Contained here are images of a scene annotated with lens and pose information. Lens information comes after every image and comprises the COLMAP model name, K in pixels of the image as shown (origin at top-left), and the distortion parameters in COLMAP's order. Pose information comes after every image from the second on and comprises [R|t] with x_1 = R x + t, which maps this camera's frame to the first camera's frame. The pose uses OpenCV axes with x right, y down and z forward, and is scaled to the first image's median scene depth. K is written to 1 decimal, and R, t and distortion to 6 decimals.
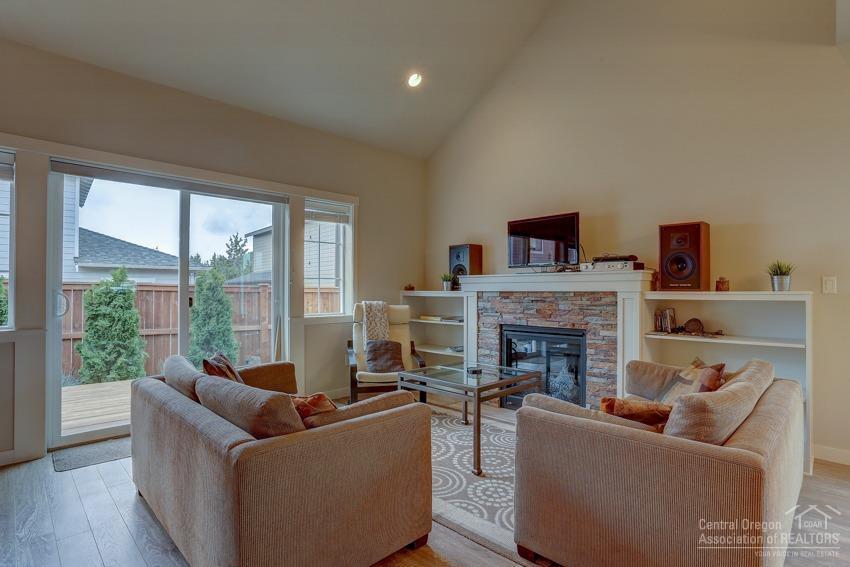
lens RADIAL K [[437.7, 0, 432.2], [0, 437.7, 283.9], [0, 0, 1]] dist [-0.034647, 0.005287]
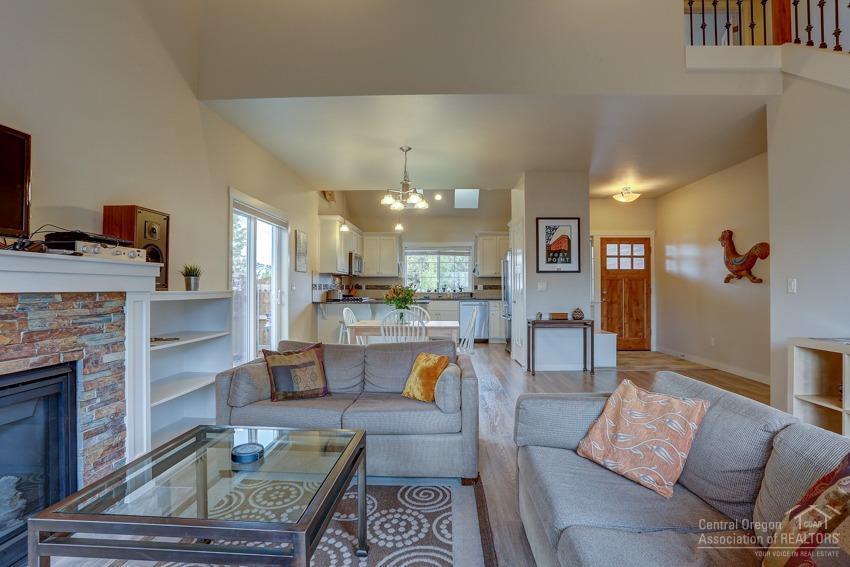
lens RADIAL K [[418.0, 0, 431.8], [0, 418.0, 284.8], [0, 0, 1]] dist [-0.053003, 0.018834]
pose [[-0.676136, 0.006874, 0.736745, -0.345753], [-0.009723, 0.999786, -0.018251, 0.013553], [-0.736713, -0.019504, -0.675925, 1.038009]]
